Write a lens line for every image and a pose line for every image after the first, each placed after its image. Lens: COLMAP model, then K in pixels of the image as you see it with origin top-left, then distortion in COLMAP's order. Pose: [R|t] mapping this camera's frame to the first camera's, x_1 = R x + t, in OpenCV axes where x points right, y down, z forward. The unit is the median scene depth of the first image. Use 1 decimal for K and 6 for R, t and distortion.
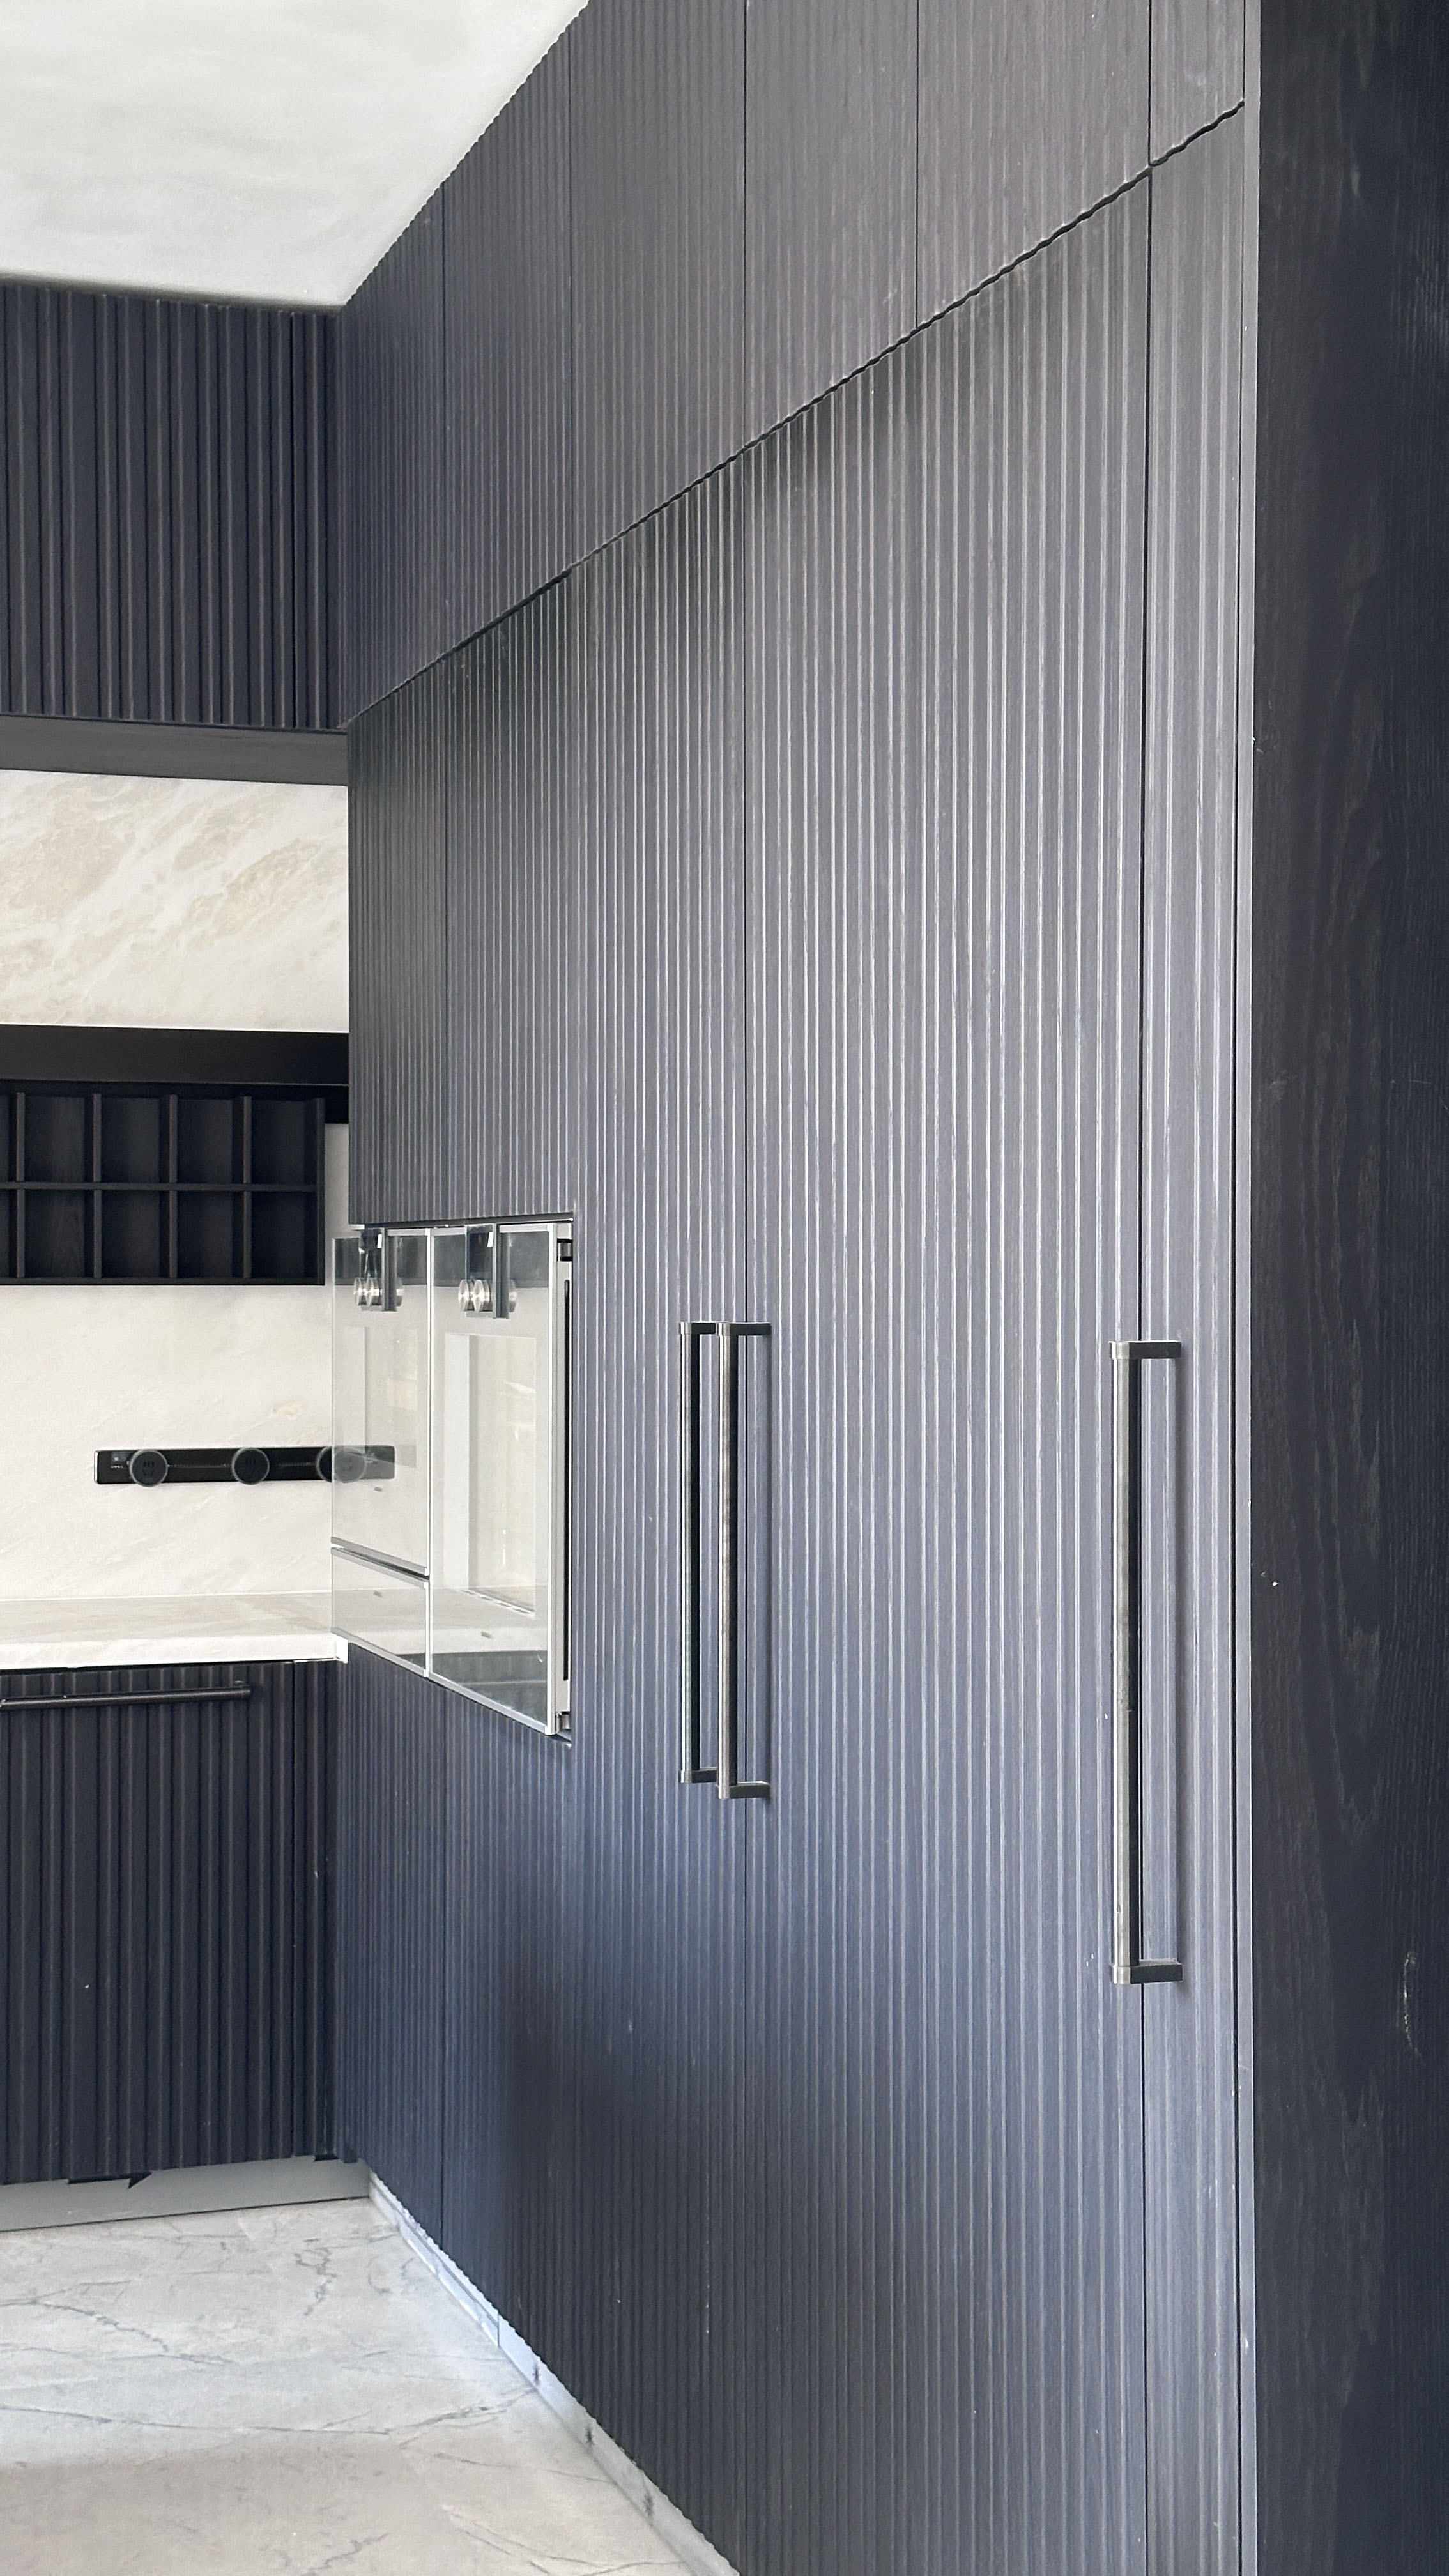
lens RADIAL K [[3630.0, 0, 720.4], [0, 3630.0, 1281.6], [0, 0, 1]] dist [0.152955, -0.021721]
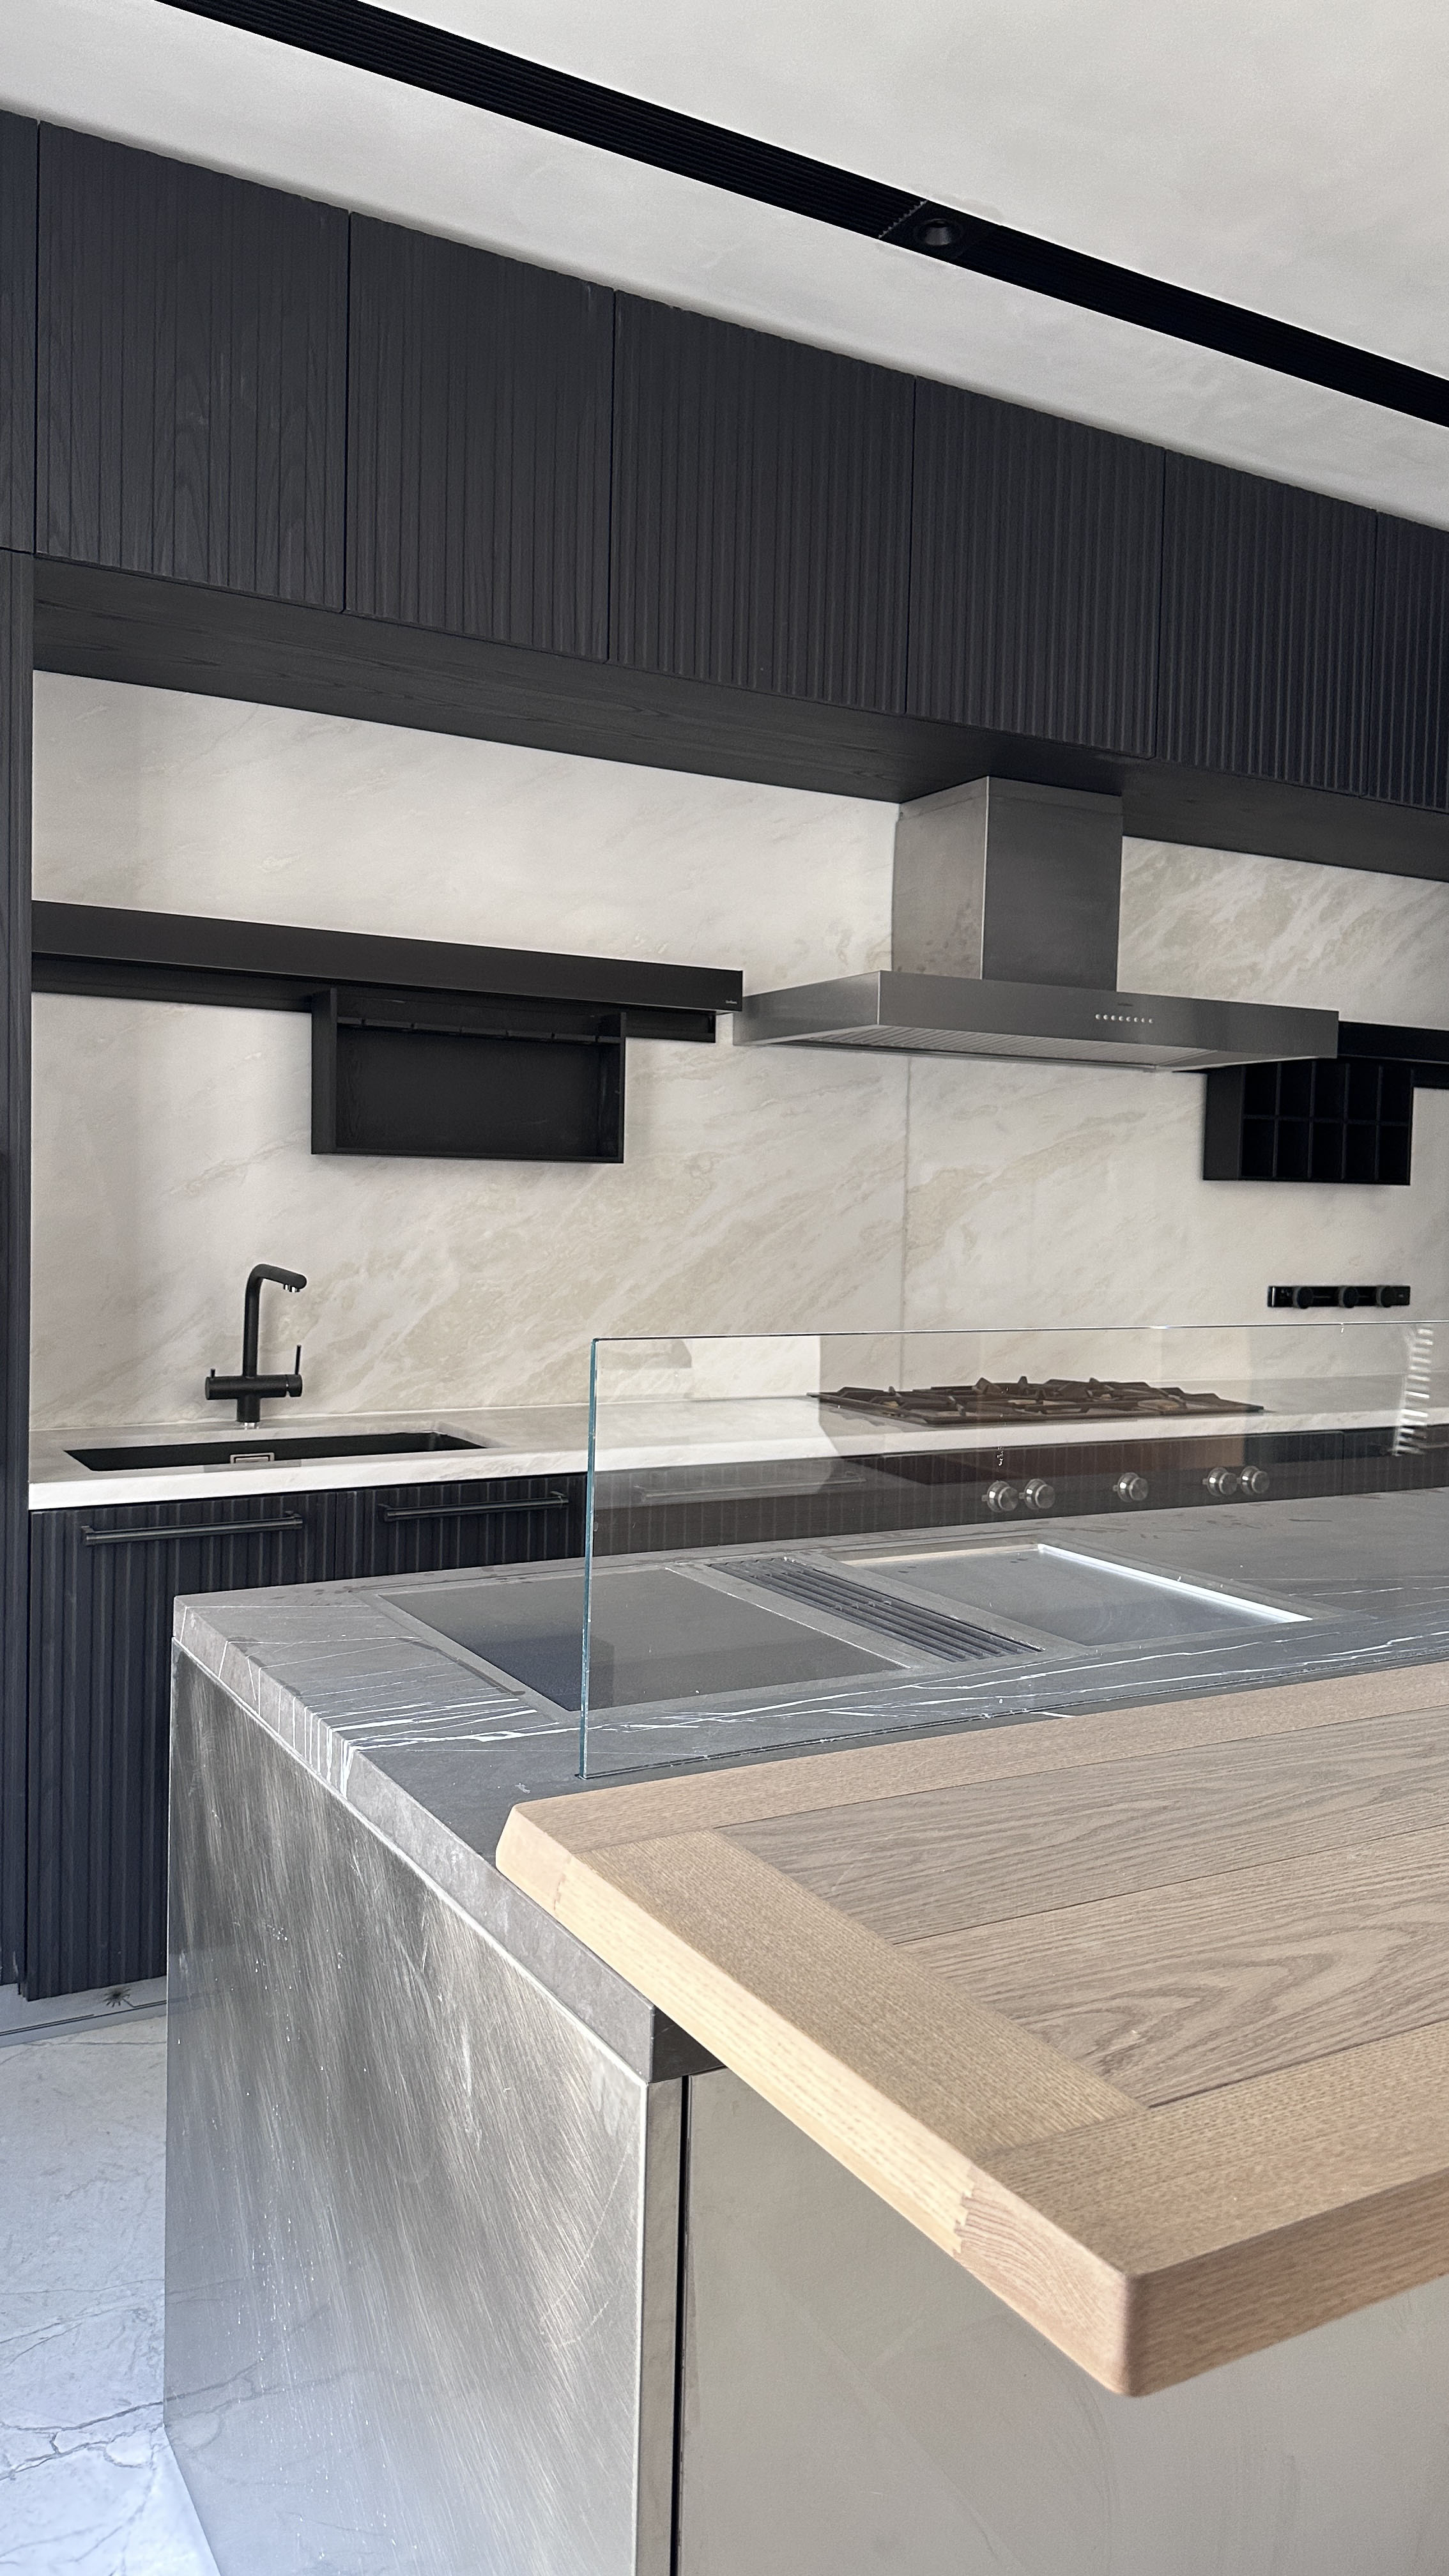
lens RADIAL K [[1819.3, 0, 724.5], [0, 1819.3, 1288.0], [0, 0, 1]] dist [0.108431, -0.168089]
pose [[0.981064, 0.009941, 0.193428, -0.613713], [-0.019247, 0.998743, 0.046289, 0.015776], [-0.192725, -0.049135, 0.980022, 0.279477]]
